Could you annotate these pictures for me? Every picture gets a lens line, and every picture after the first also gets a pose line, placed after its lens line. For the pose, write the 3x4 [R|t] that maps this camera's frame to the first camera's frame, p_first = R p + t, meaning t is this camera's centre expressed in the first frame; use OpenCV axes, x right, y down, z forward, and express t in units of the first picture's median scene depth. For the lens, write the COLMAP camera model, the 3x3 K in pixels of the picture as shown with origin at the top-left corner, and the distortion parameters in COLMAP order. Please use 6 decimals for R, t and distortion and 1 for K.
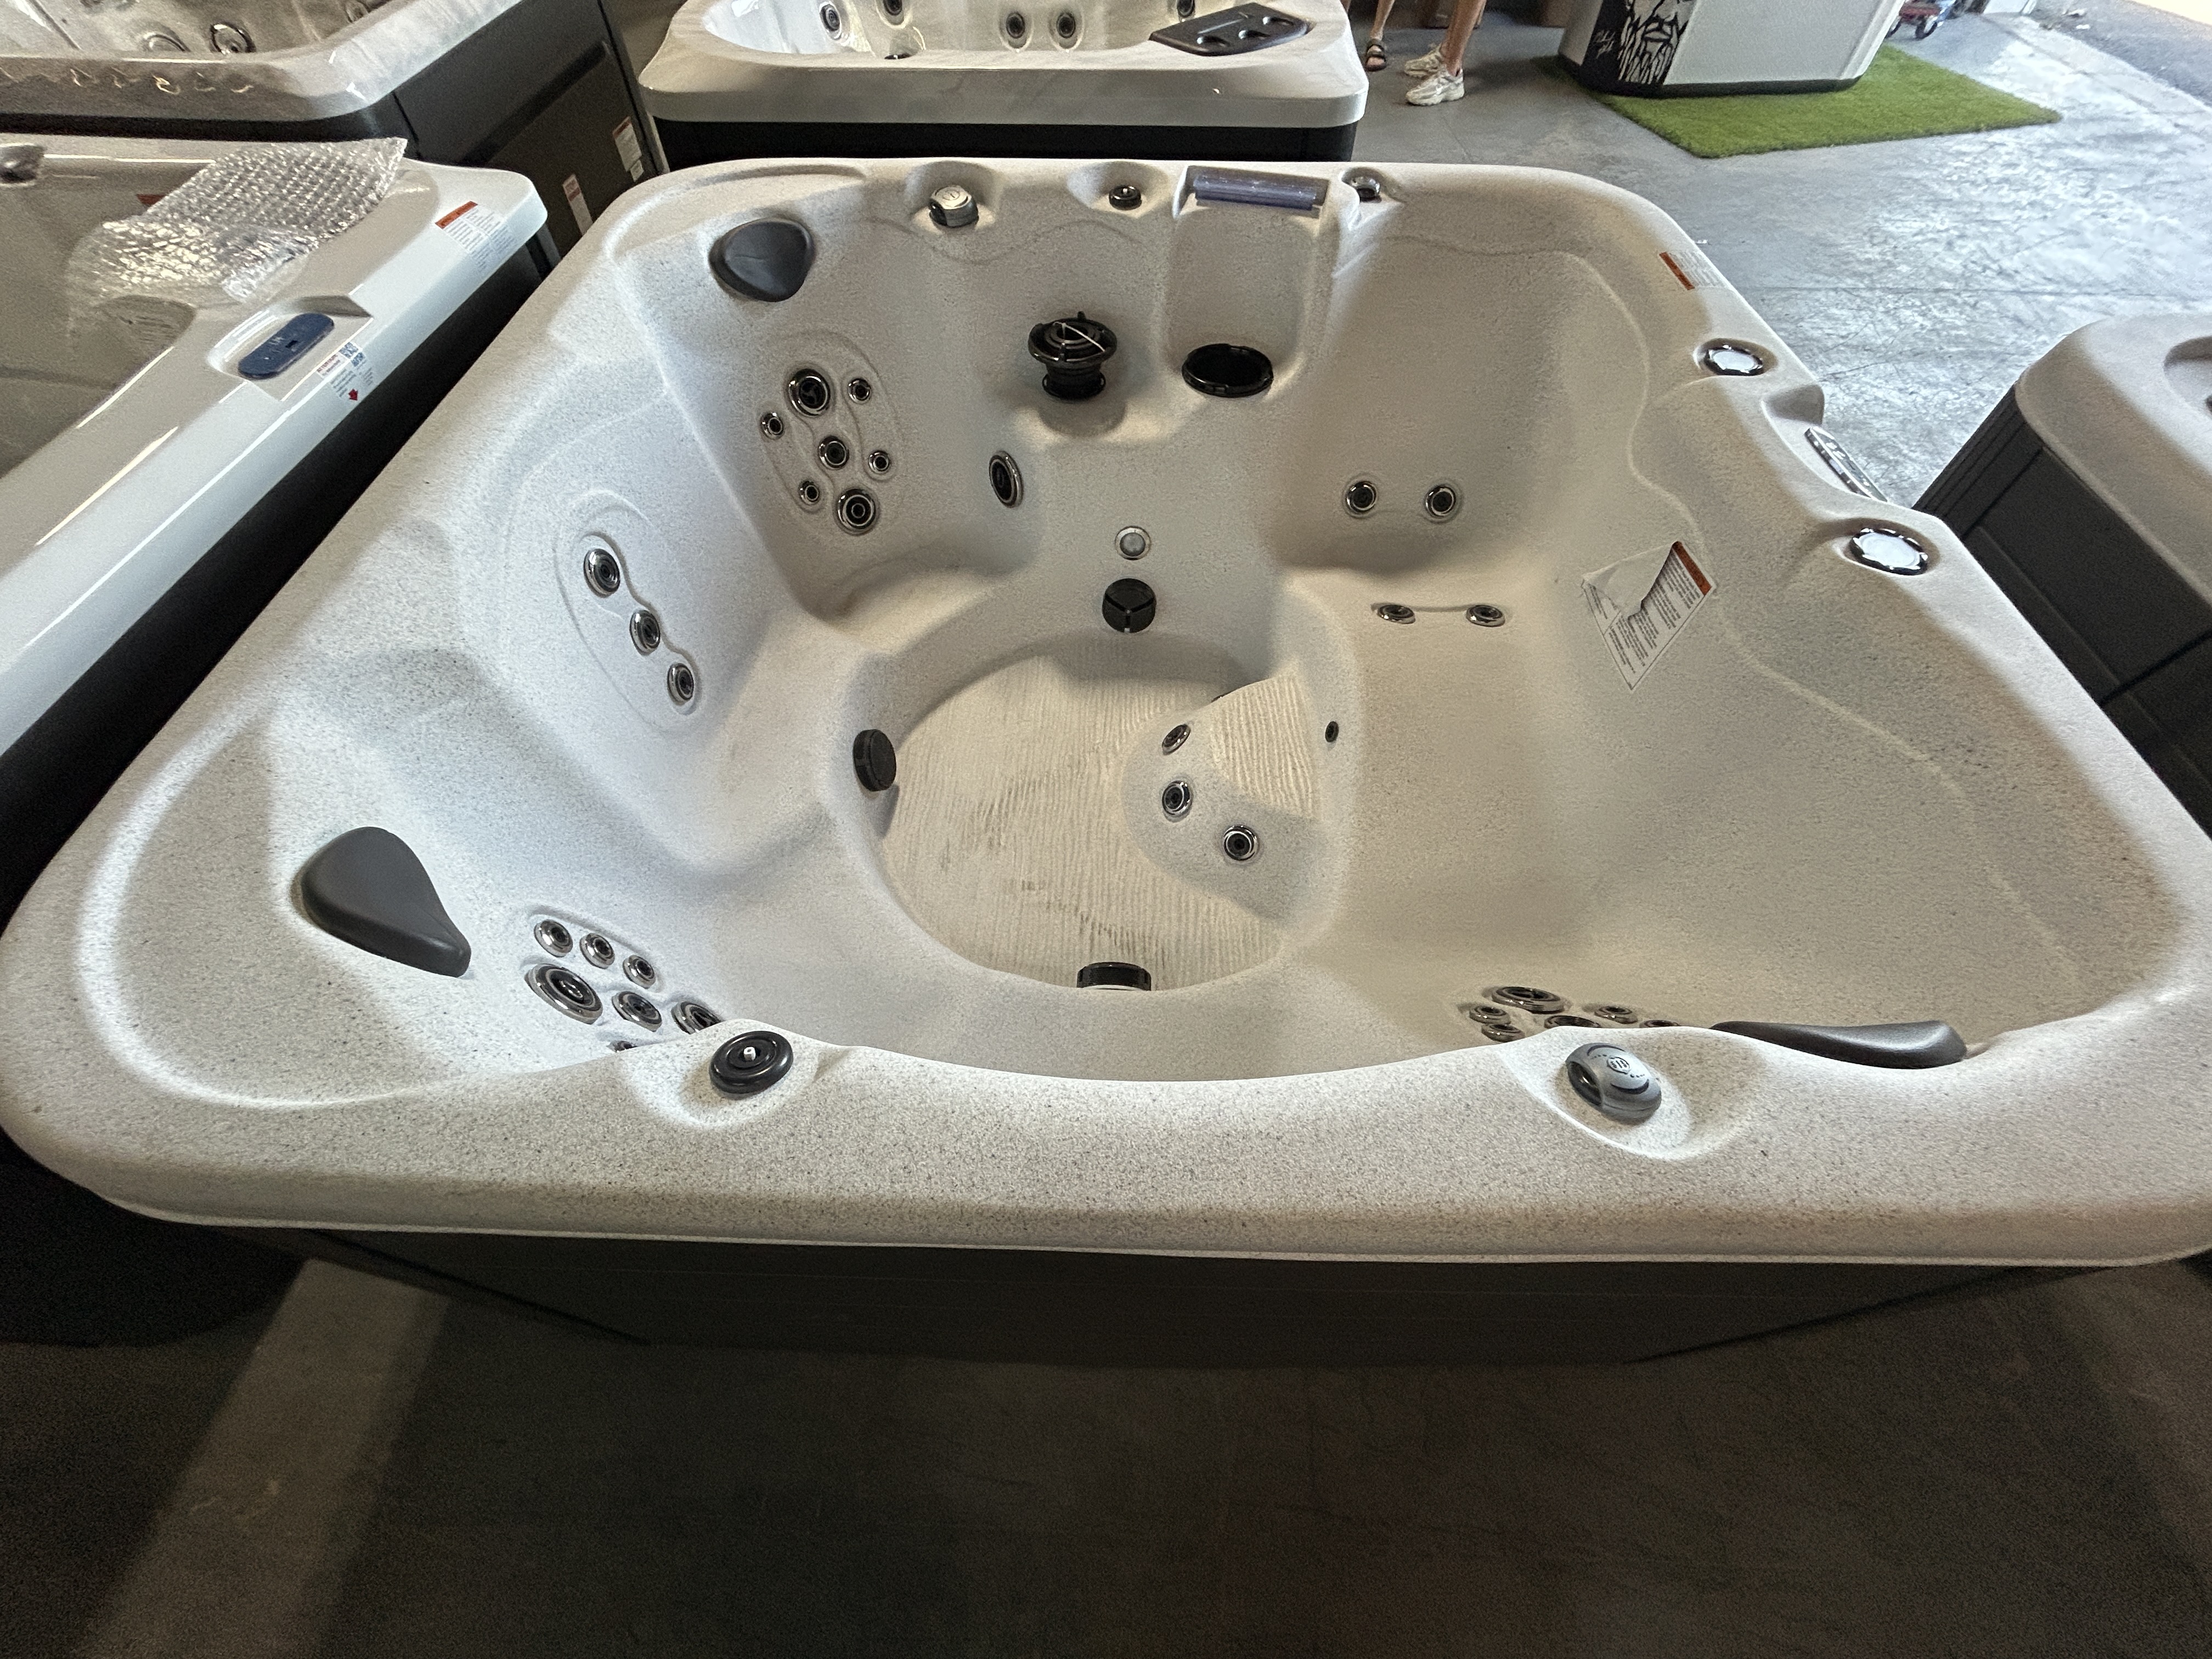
lens RADIAL K [[896.1, 0, 1096.6], [0, 896.1, 830.0], [0, 0, 1]] dist [0.001717, 0.000213]
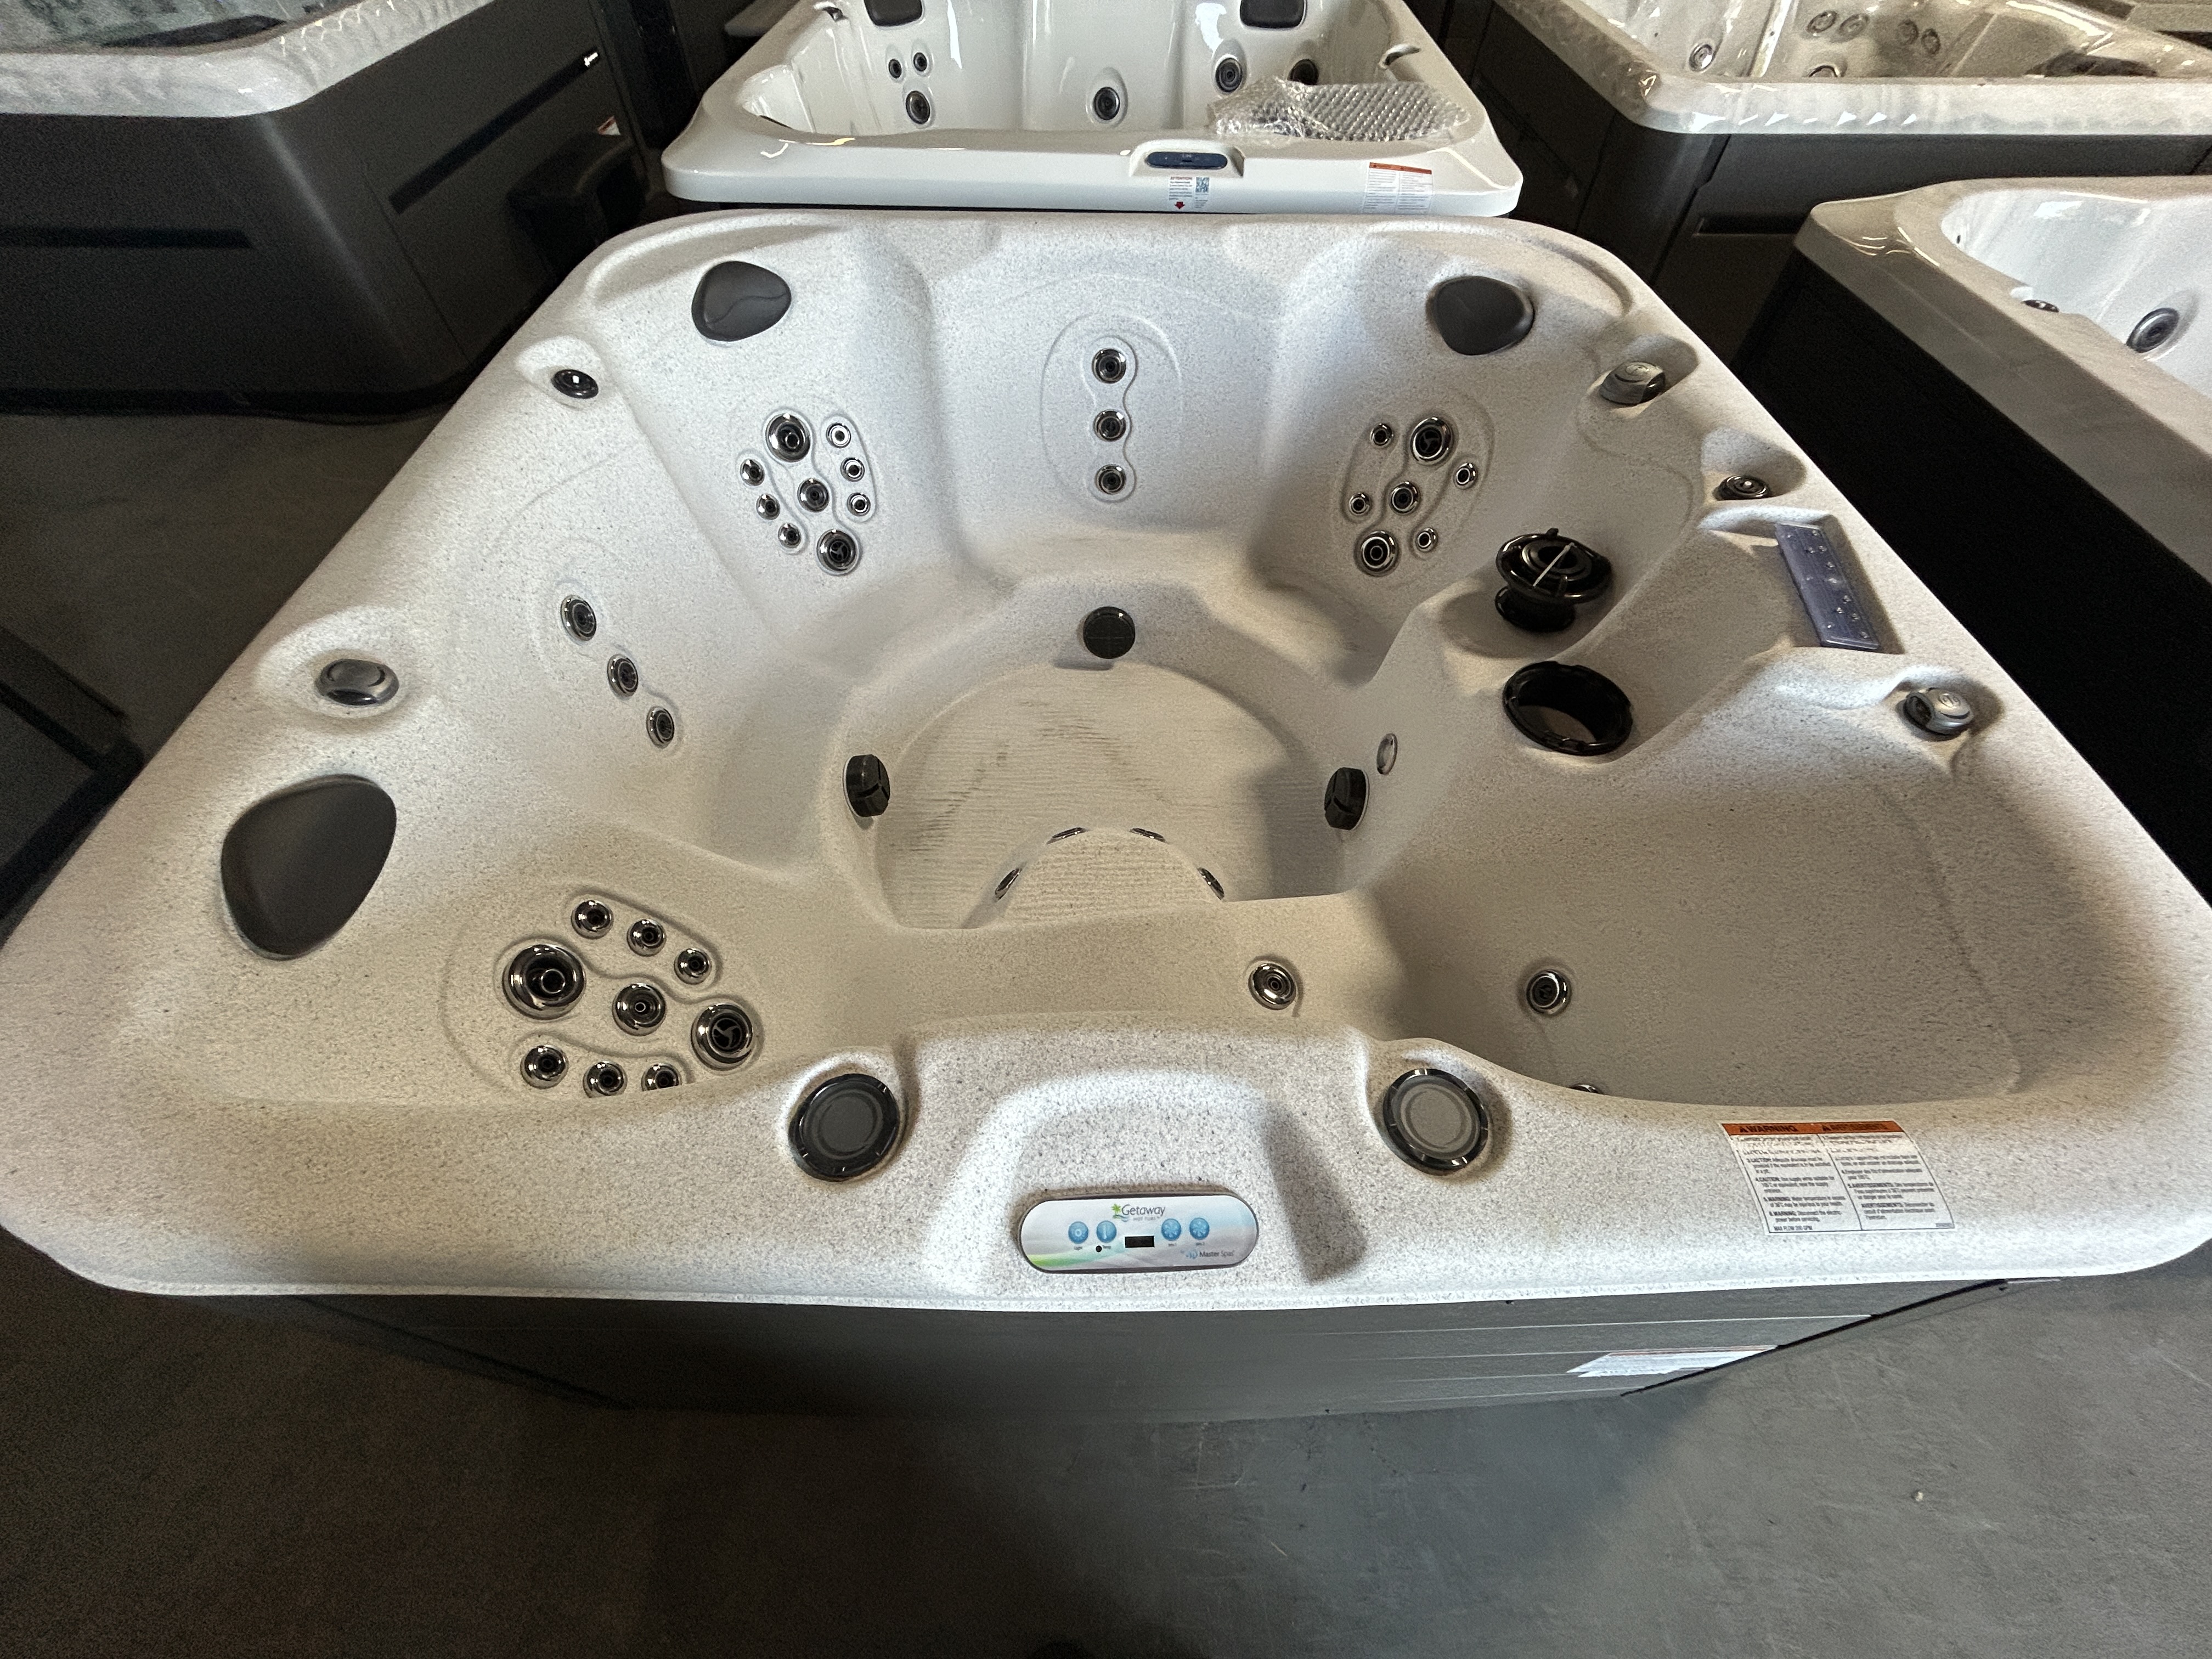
lens RADIAL K [[896.1, 0, 1094.2], [0, 896.1, 827.7], [0, 0, 1]] dist [0.001717, 0.000213]
pose [[0.030974, 0.789688, -0.612726, 0.705178], [-0.816122, 0.373894, 0.440623, -0.508093], [0.577049, 0.486411, 0.656063, 0.357972]]
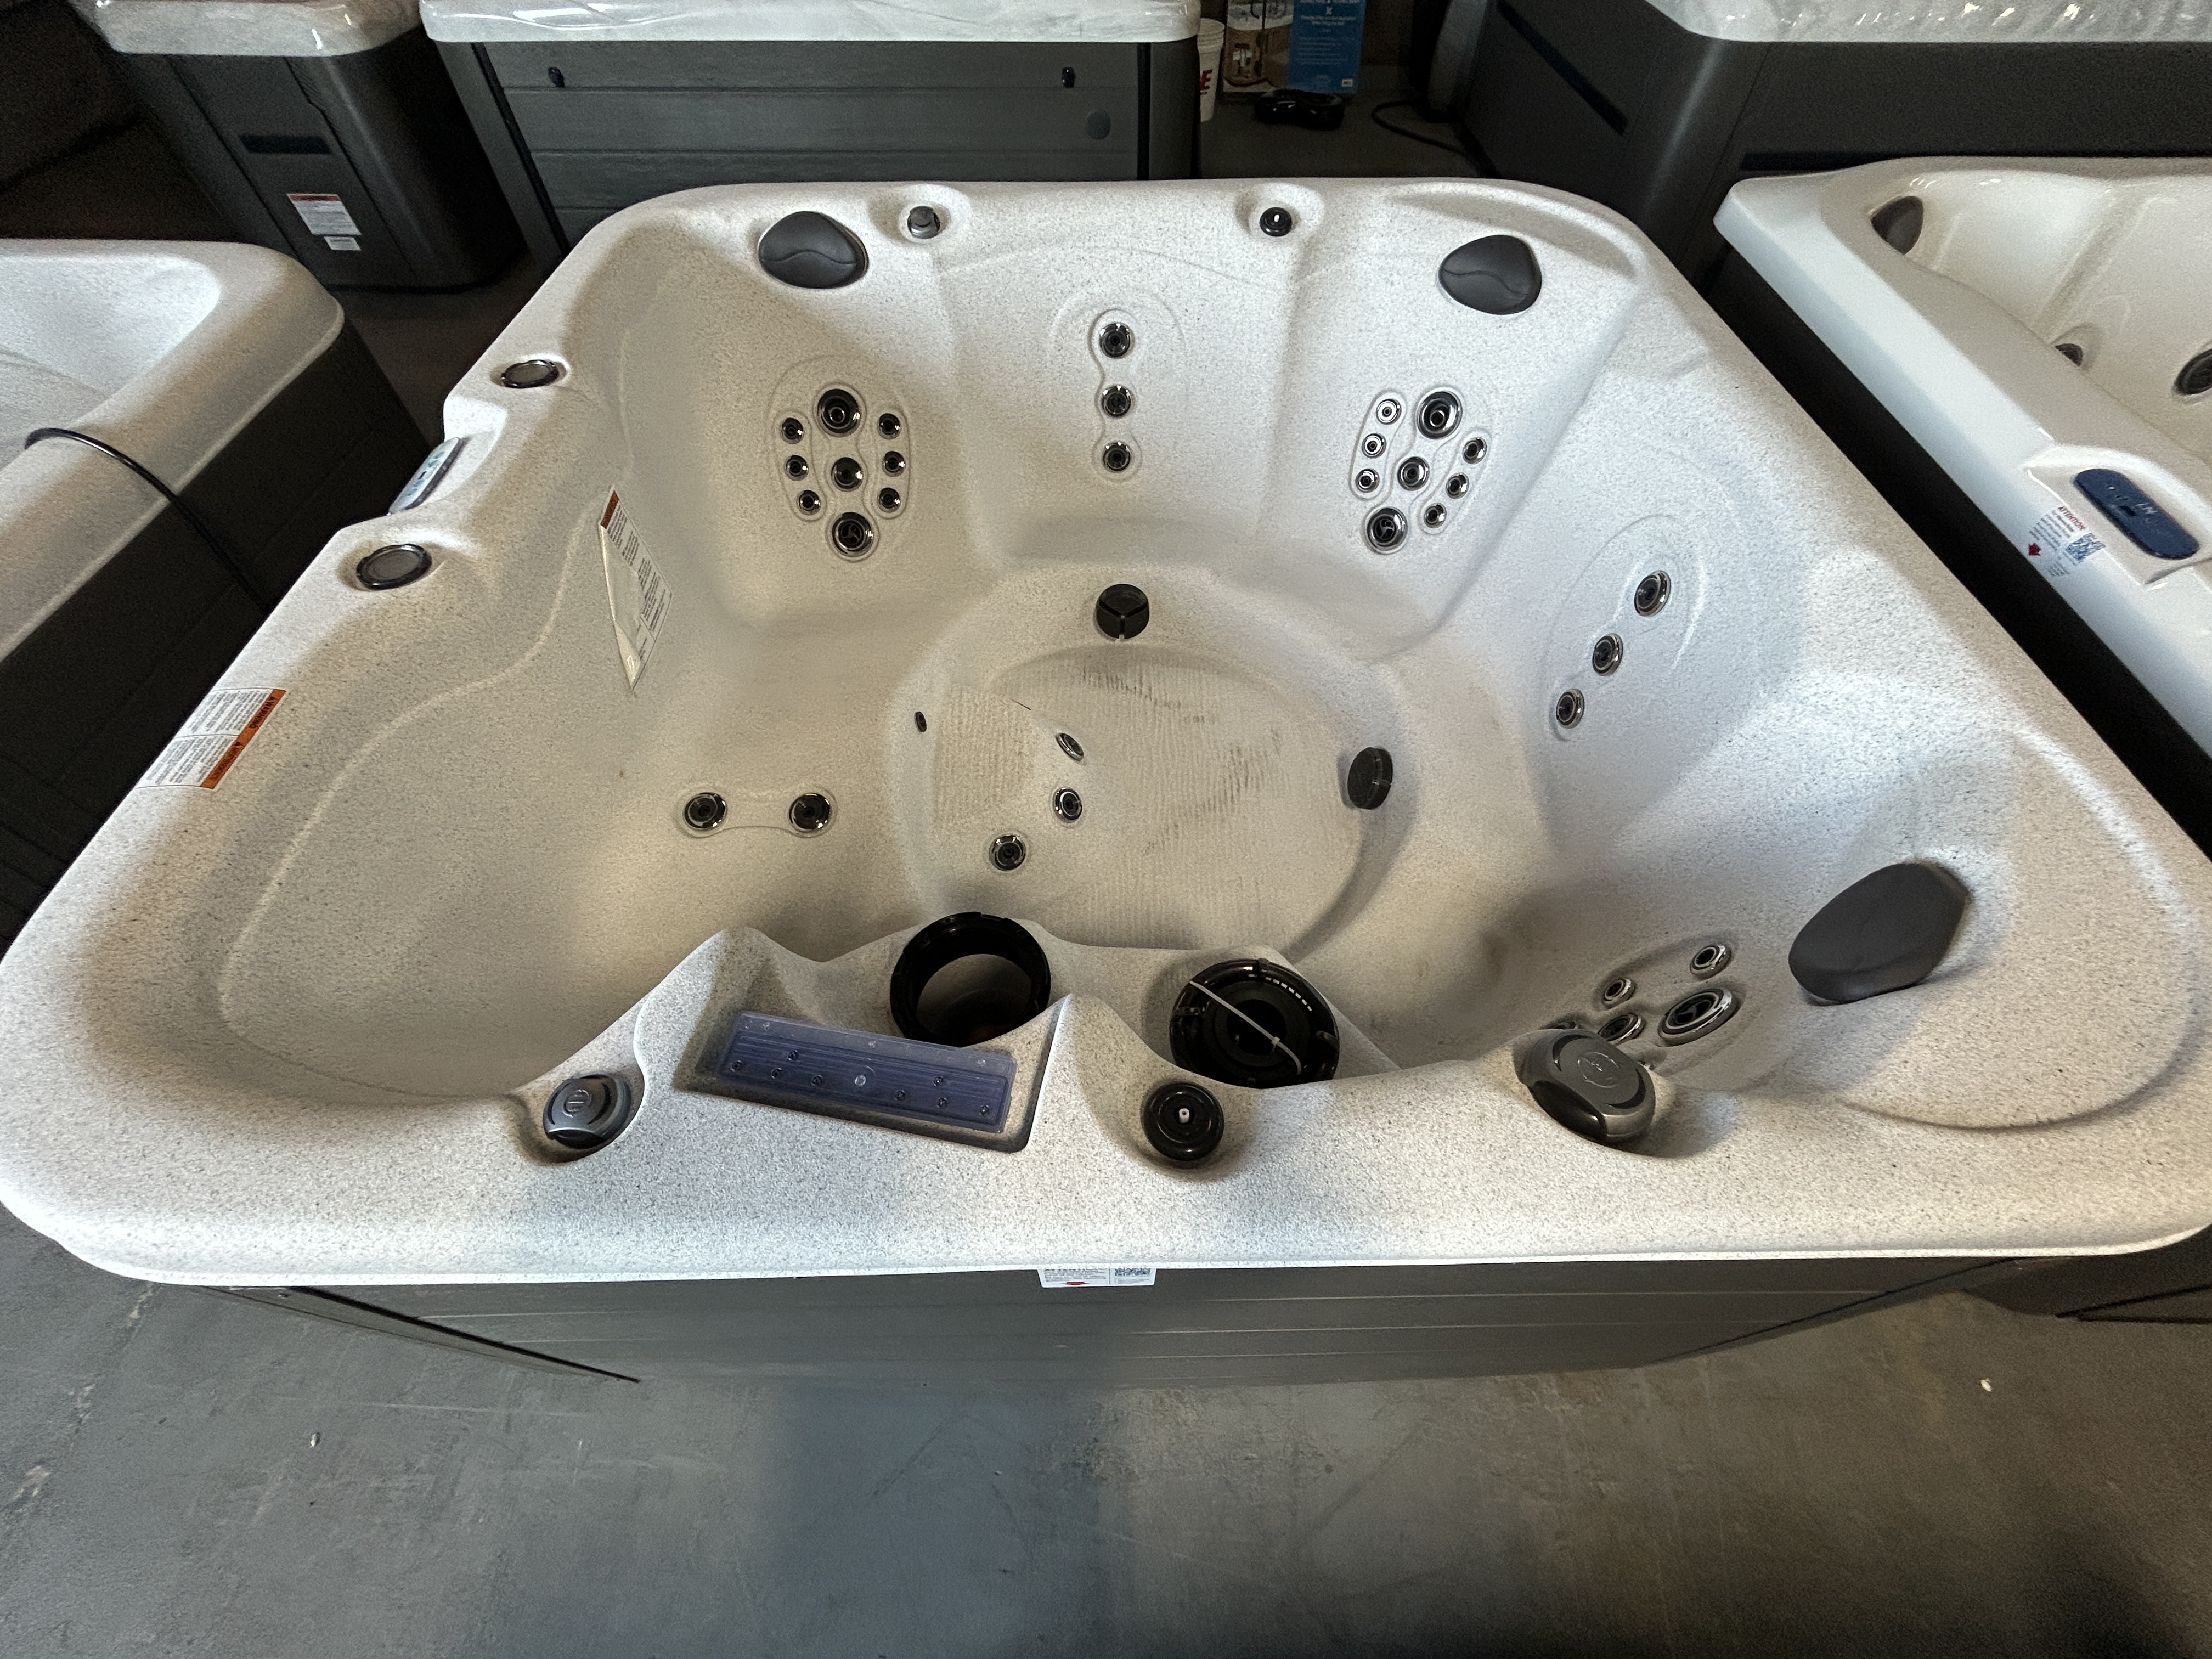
lens RADIAL K [[896.1, 0, 1107.2], [0, 896.1, 825.9], [0, 0, 1]] dist [0.001717, 0.000213]
pose [[-0.999321, 0.026876, -0.025207, 0.074905], [-0.032145, -0.301481, 0.952930, -1.085995], [0.018012, 0.953093, 0.302140, 0.778698]]
